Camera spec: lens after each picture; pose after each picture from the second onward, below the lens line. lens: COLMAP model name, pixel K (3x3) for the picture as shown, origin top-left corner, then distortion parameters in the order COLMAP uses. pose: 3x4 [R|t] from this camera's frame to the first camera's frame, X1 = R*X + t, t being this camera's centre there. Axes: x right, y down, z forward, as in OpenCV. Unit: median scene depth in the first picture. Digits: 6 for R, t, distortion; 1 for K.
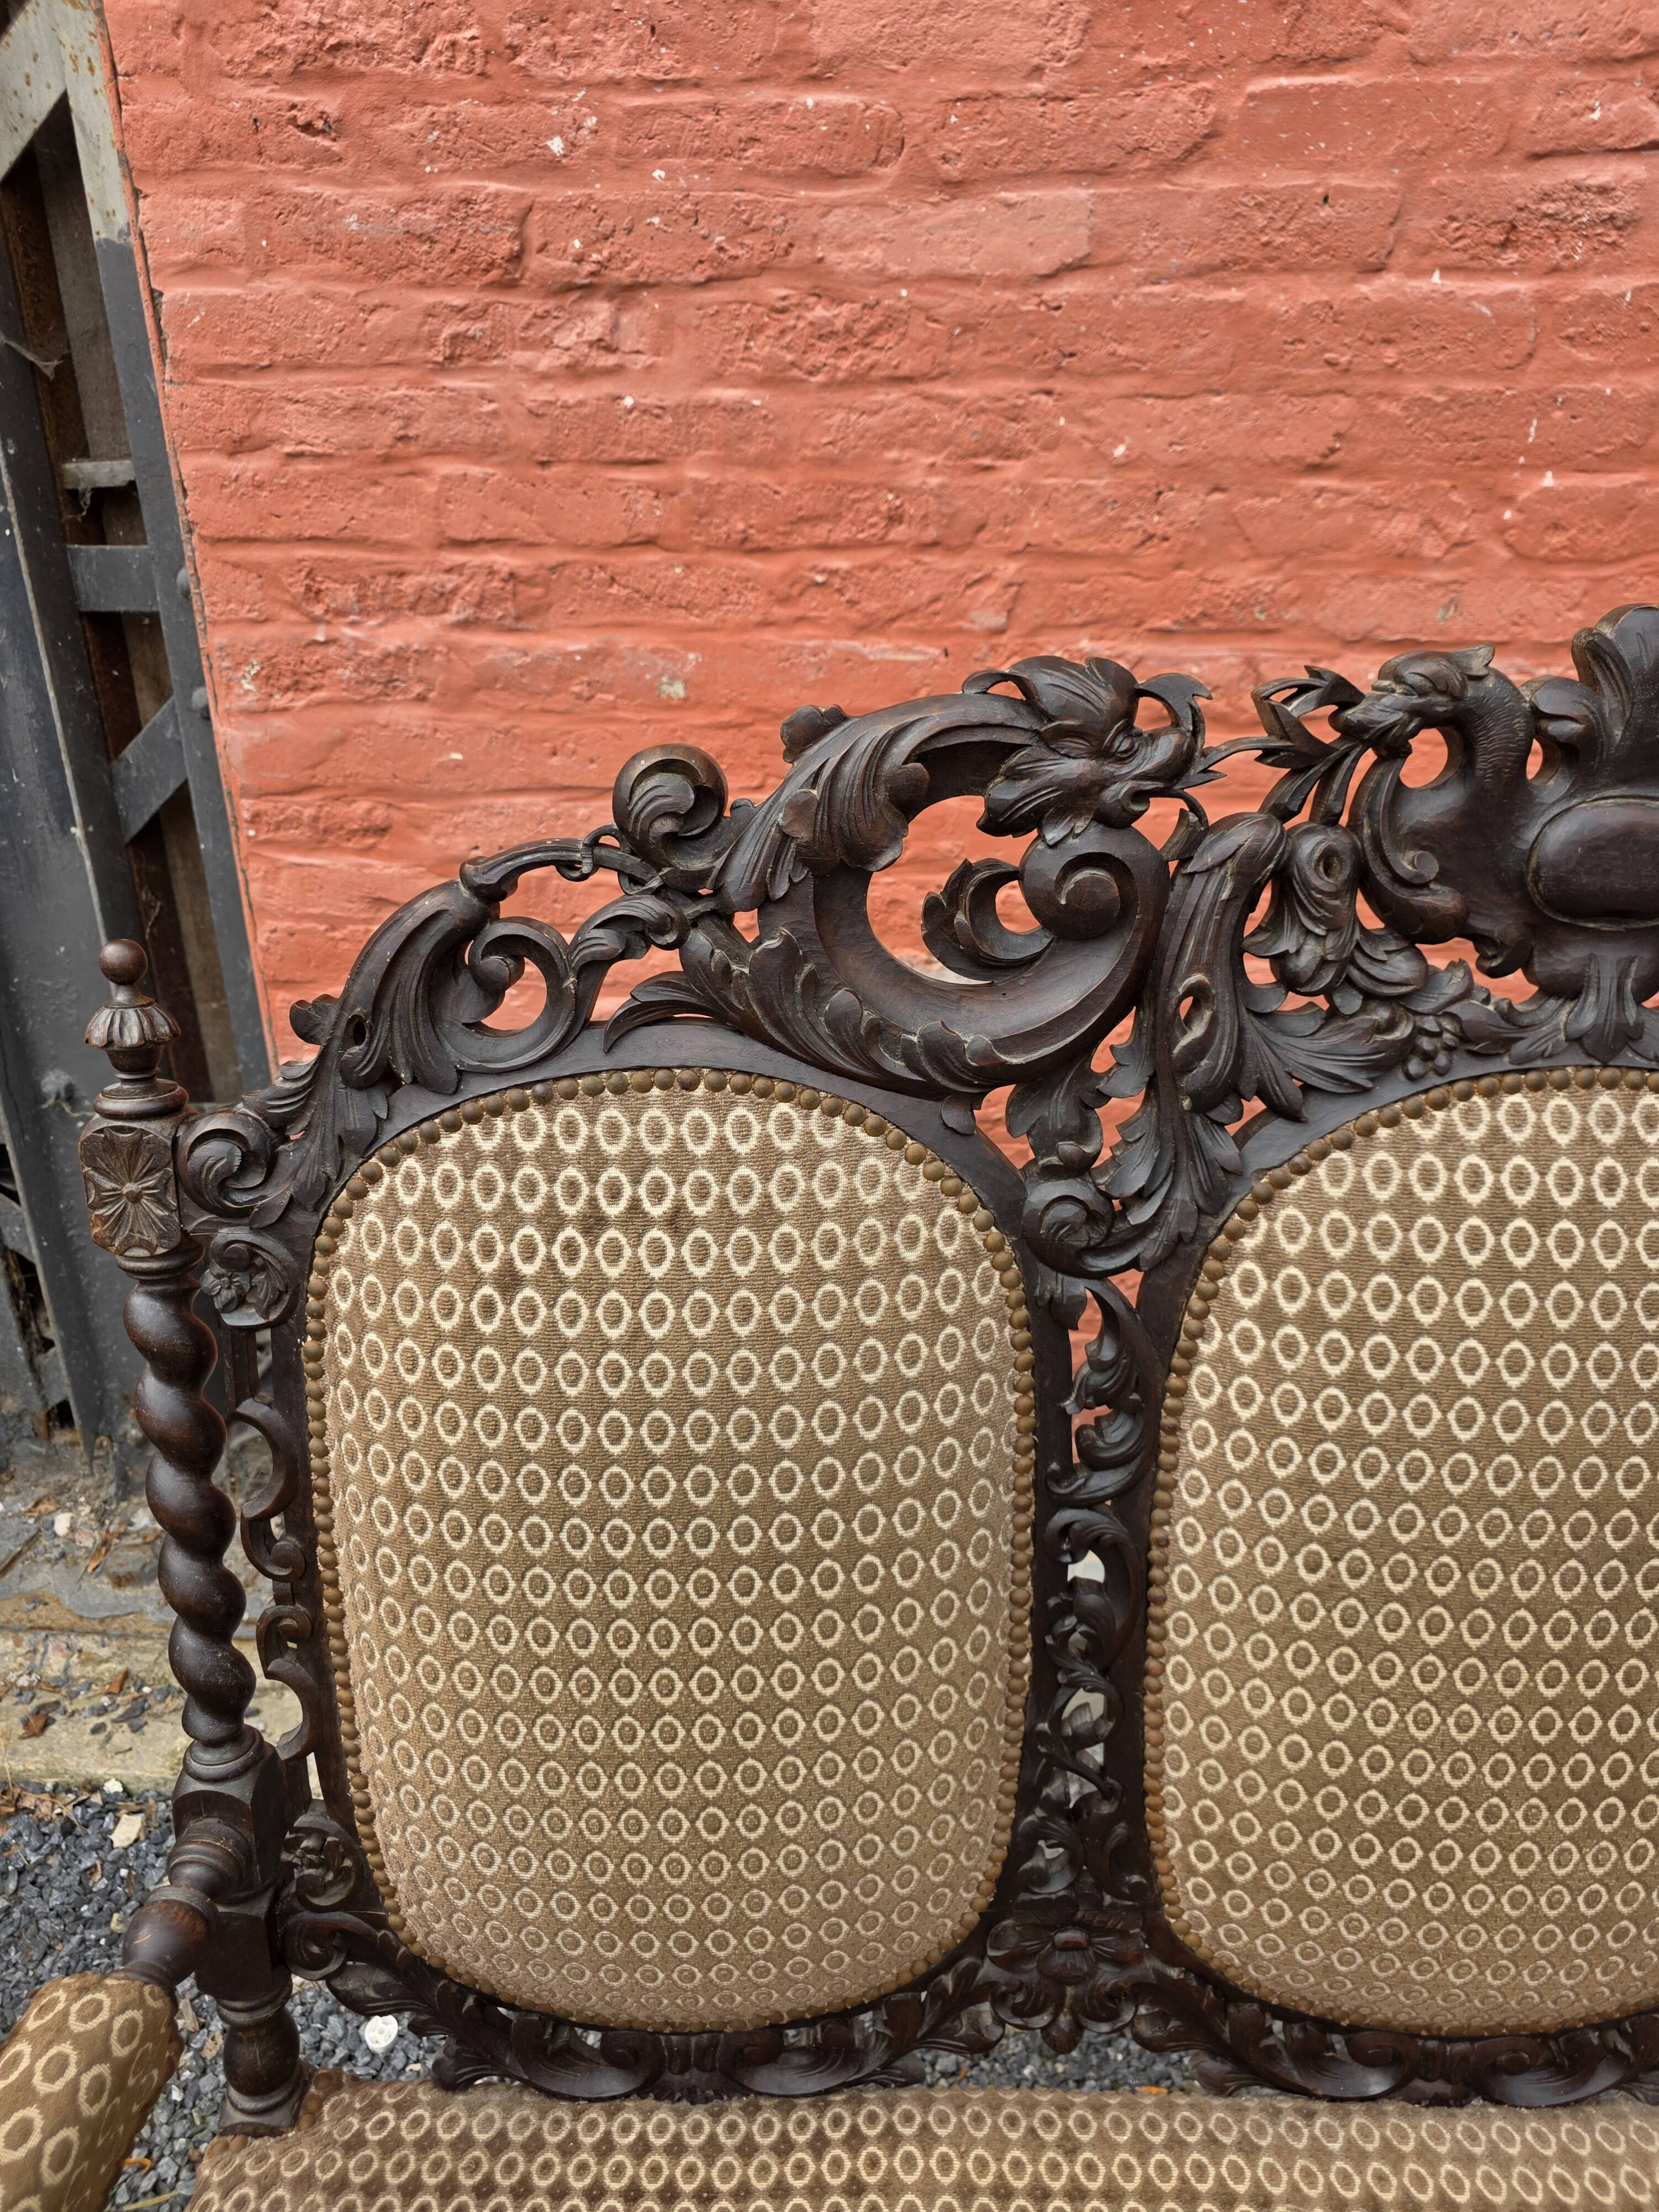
lens RADIAL K [[1504.0, 0, 846.3], [0, 1504.0, 1092.2], [0, 0, 1]] dist [0.037020, -0.033737]
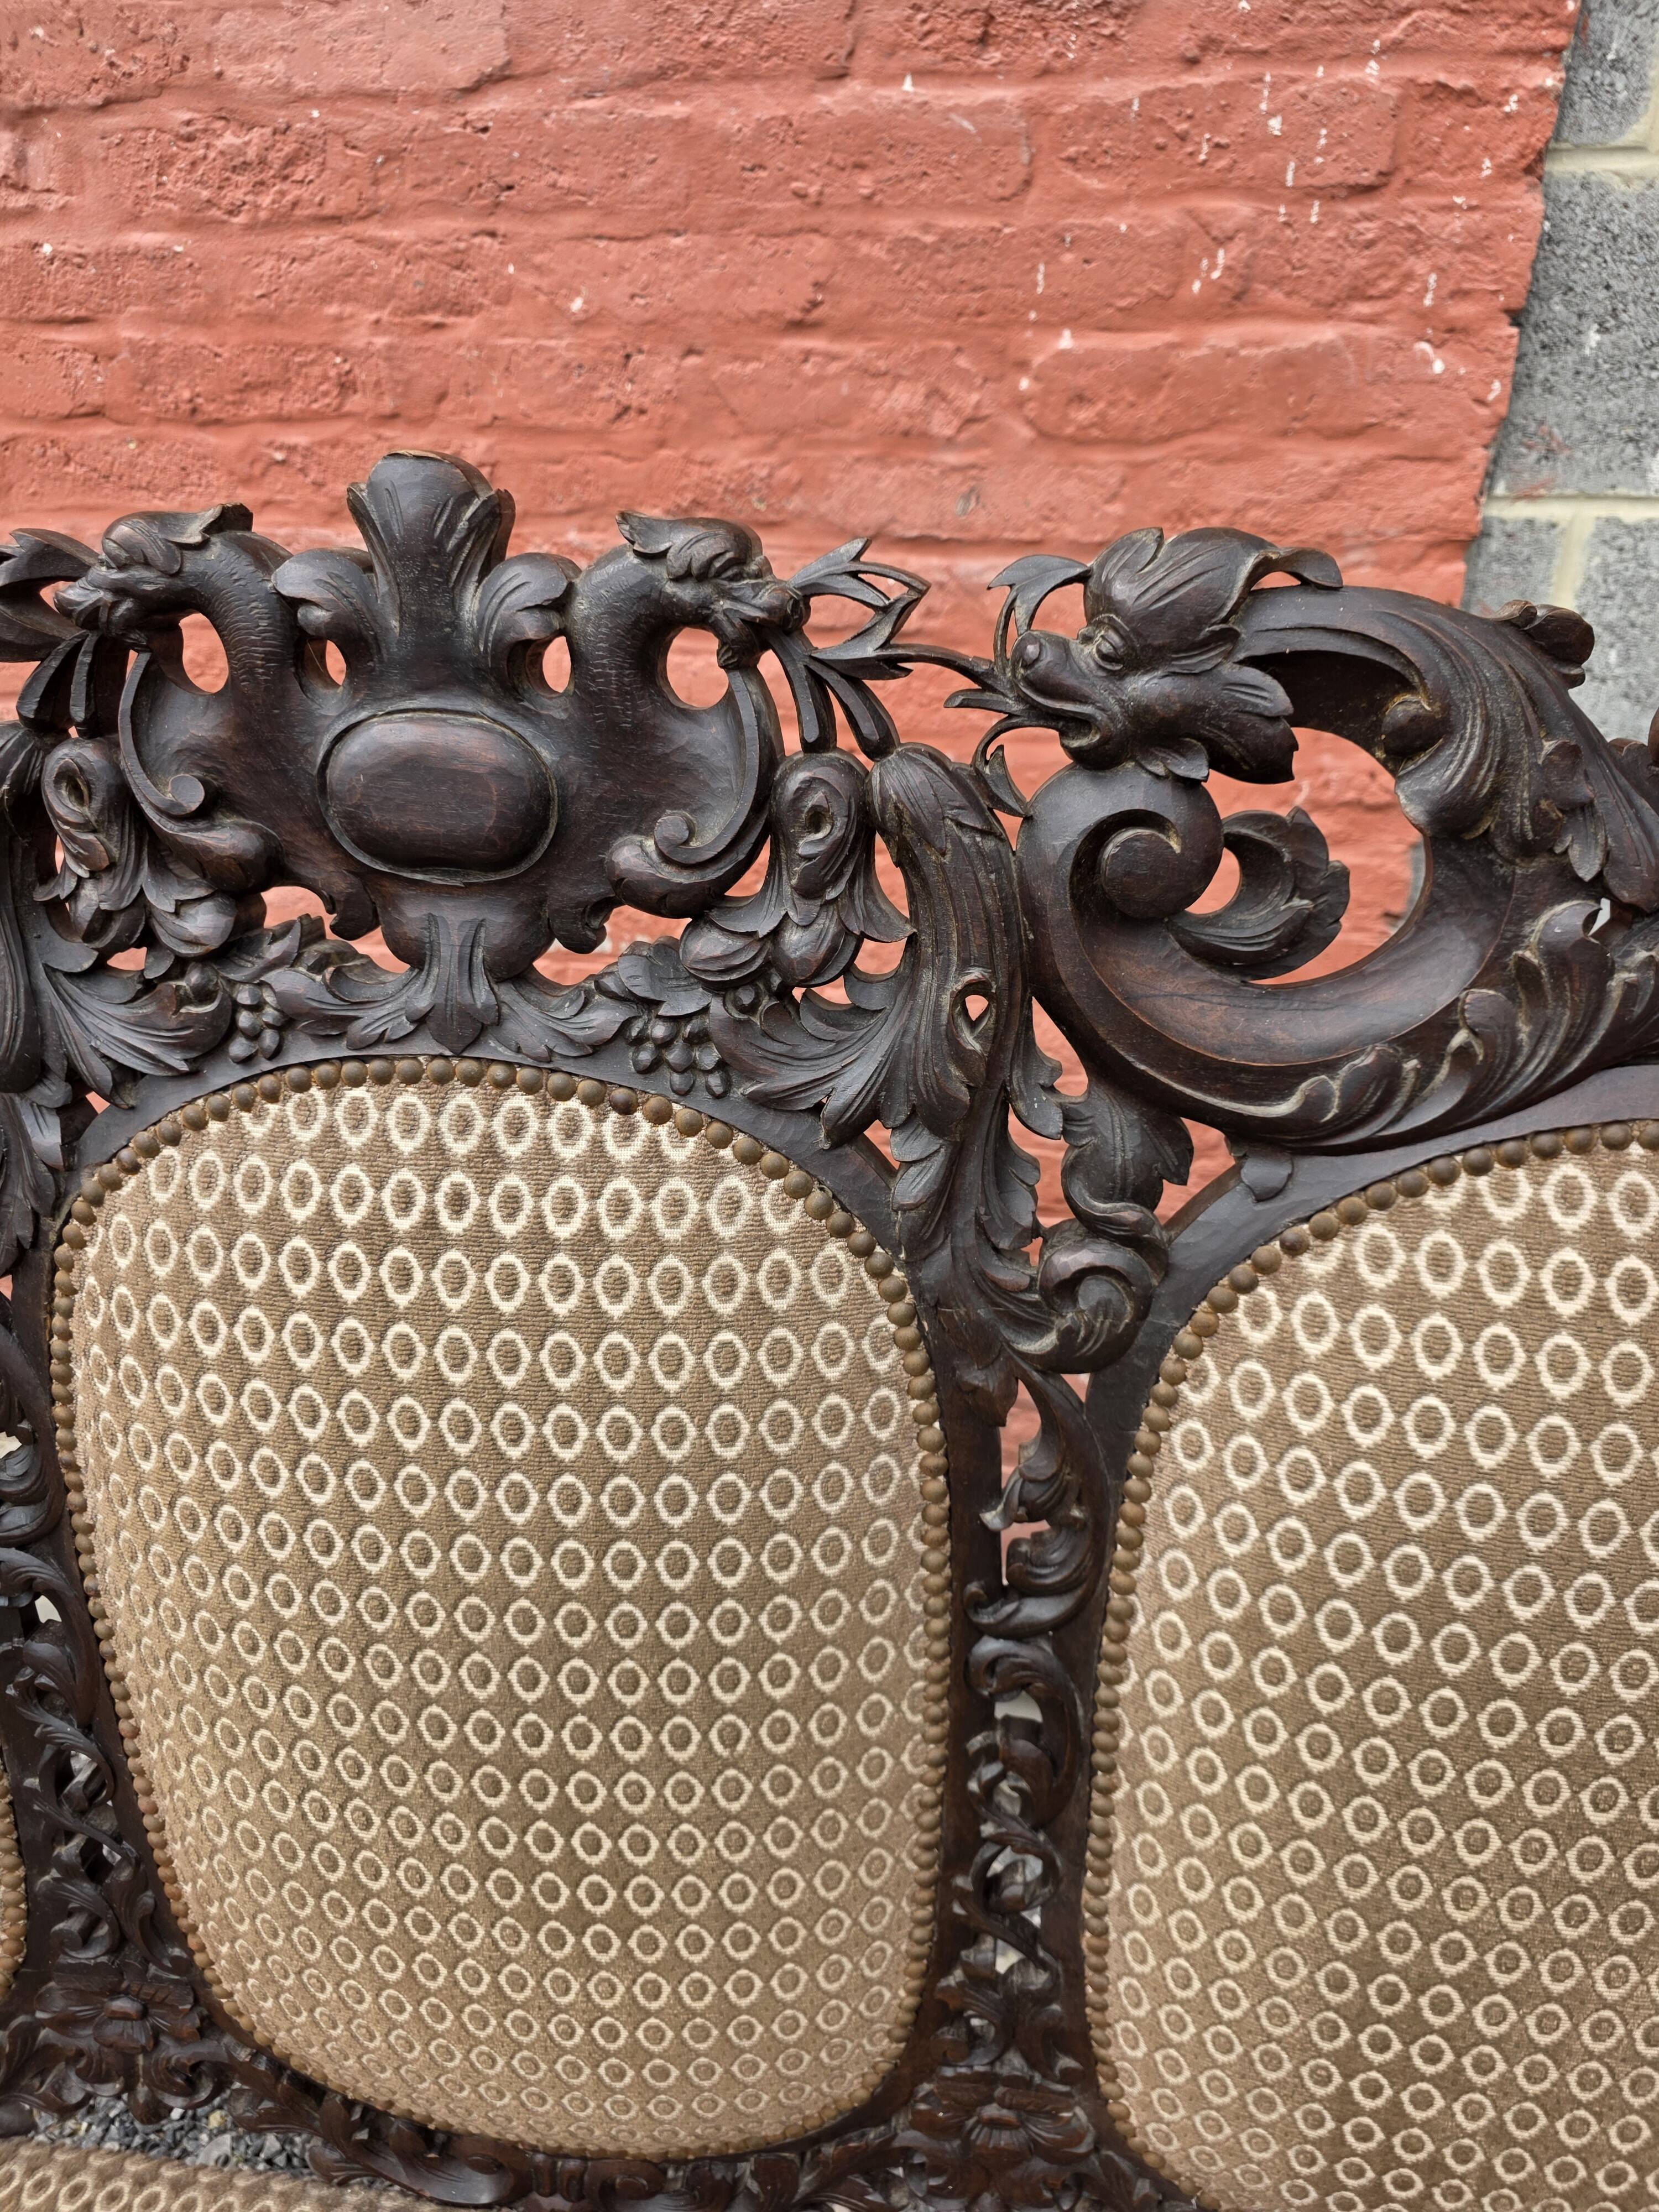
lens RADIAL K [[1519.3, 0, 846.6], [0, 1519.3, 1139.5], [0, 0, 1]] dist [0.008789, -0.007660]
pose [[0.994823, 0.046745, -0.090237, 0.444009], [-0.040153, 0.996484, 0.073532, -0.023223], [0.093357, -0.069528, 0.993202, 0.129802]]
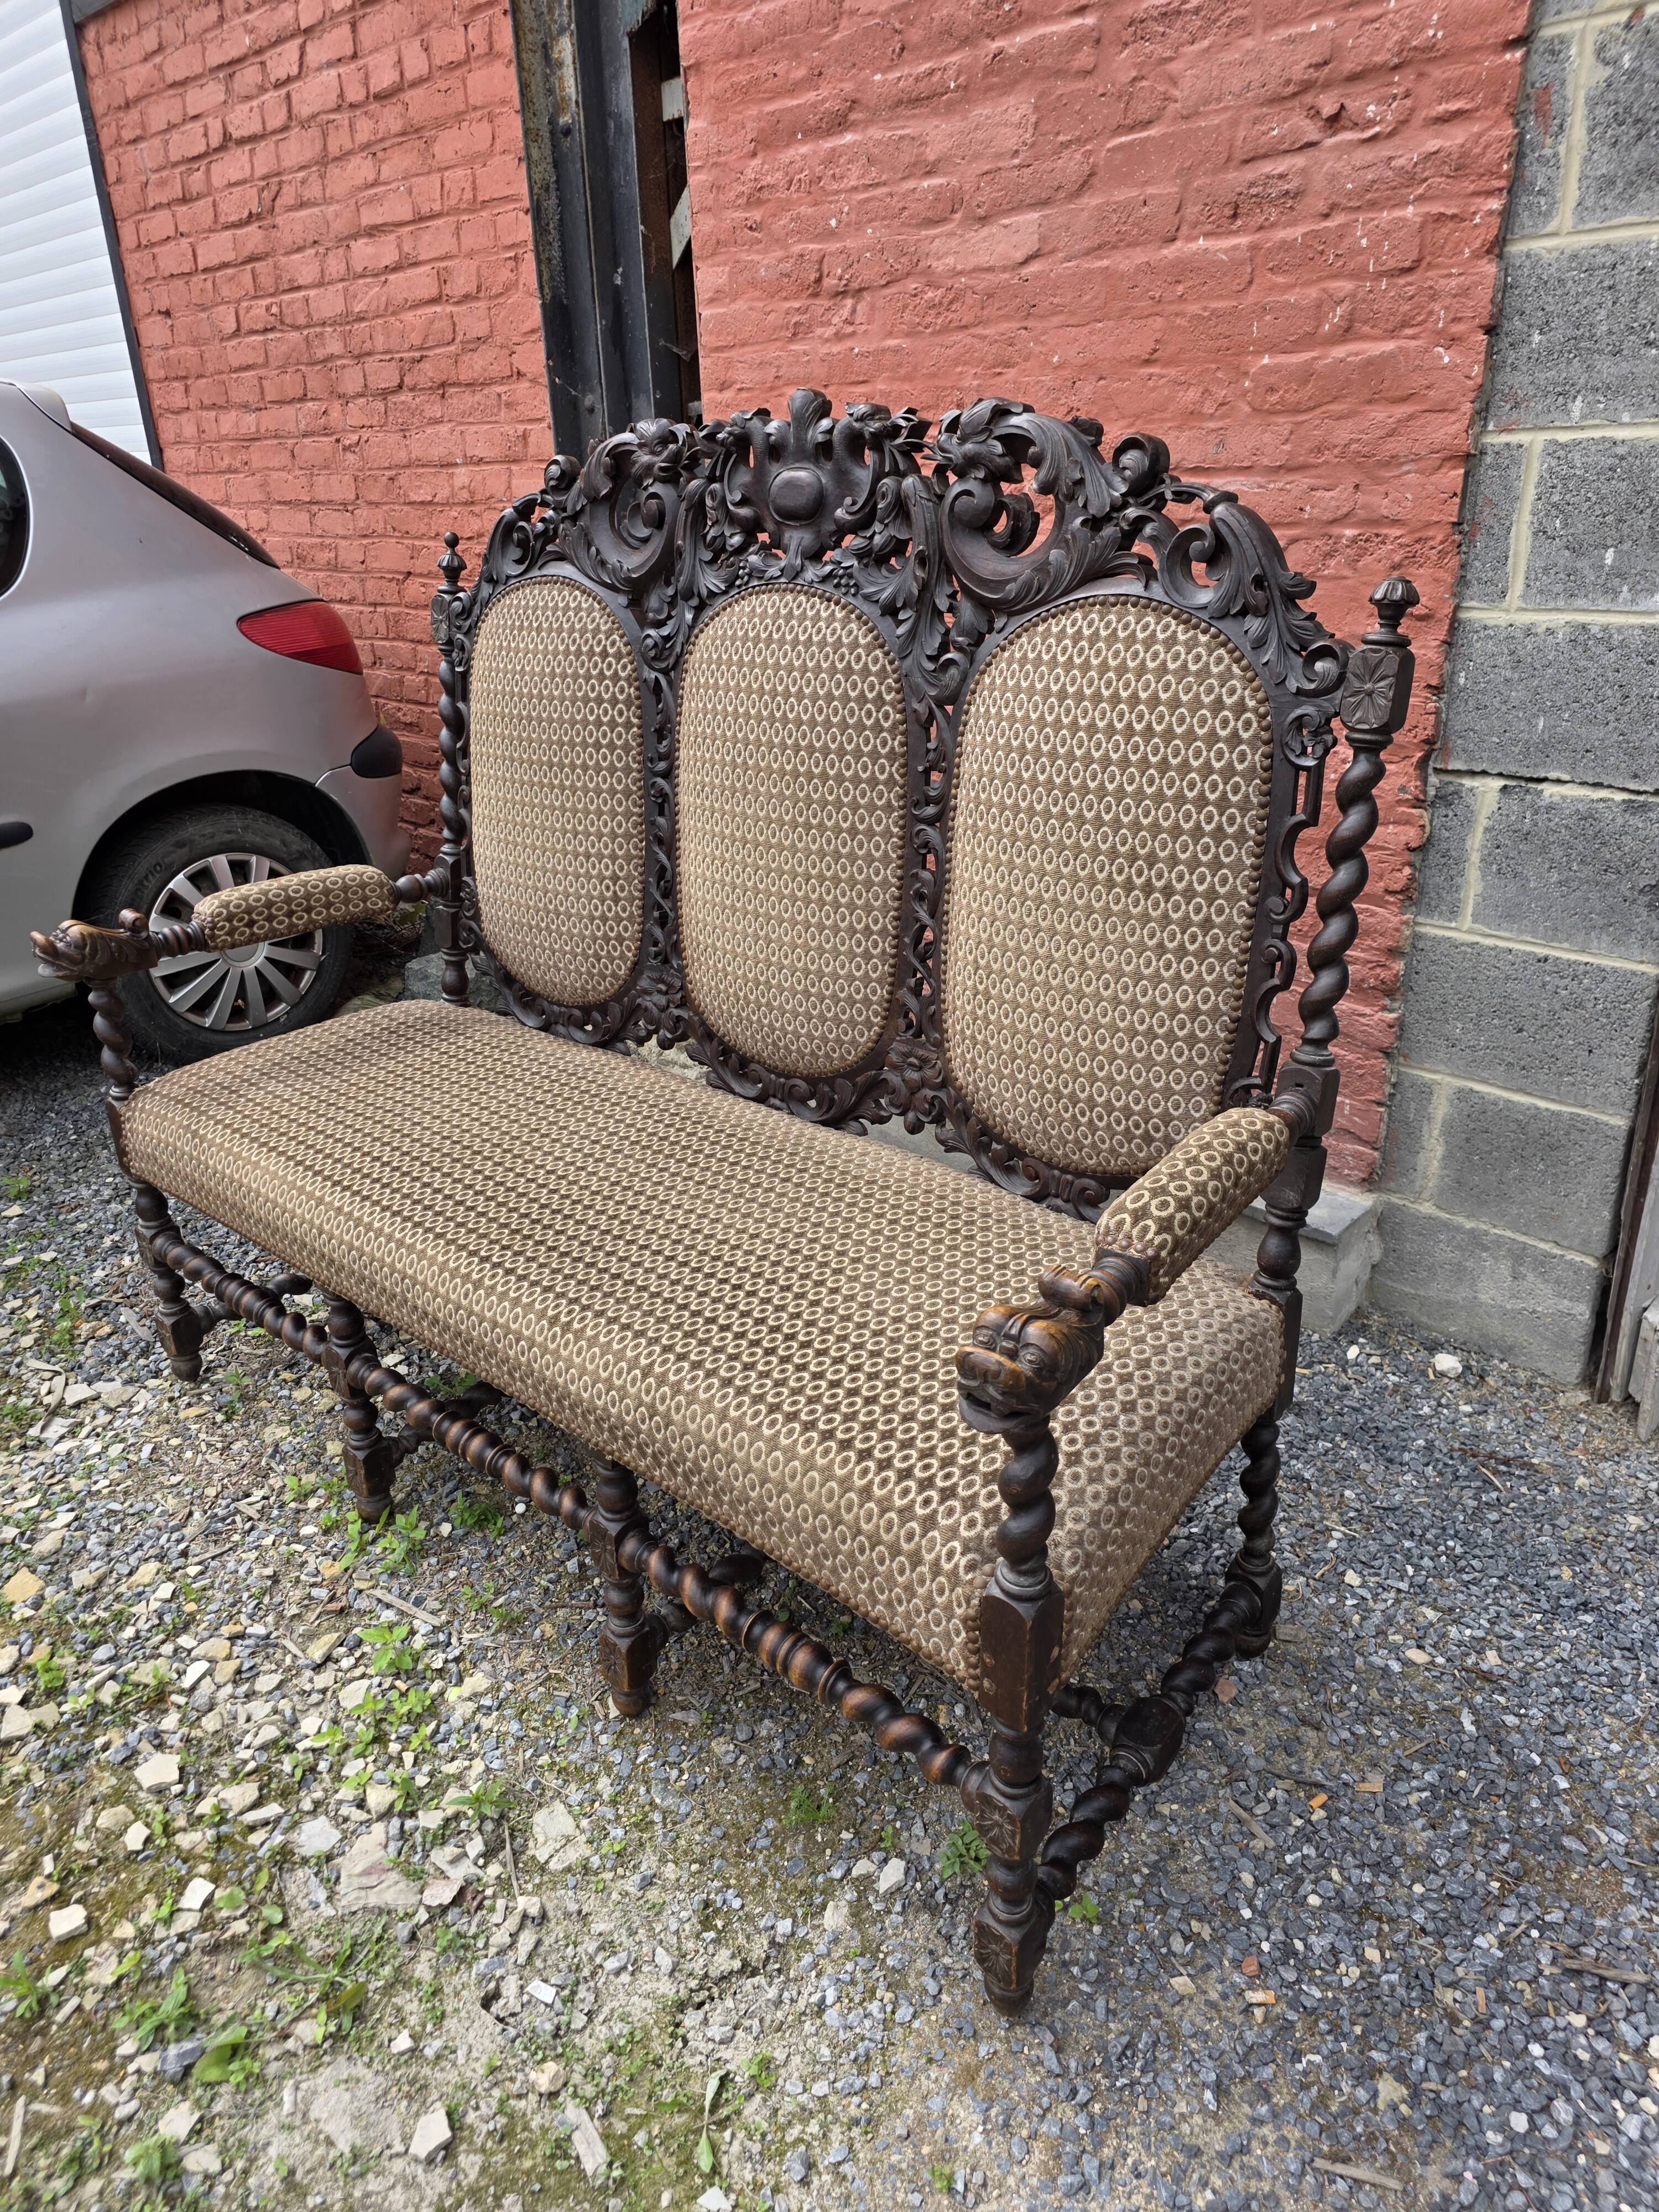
lens RADIAL K [[1503.3, 0, 837.8], [0, 1503.3, 1101.2], [0, 0, 1]] dist [0.029499, -0.018322]
pose [[0.755680, 0.235667, -0.611072, 1.294893], [-0.238387, 0.967991, 0.078516, 0.337879], [0.610016, 0.086339, 0.787671, -0.468085]]
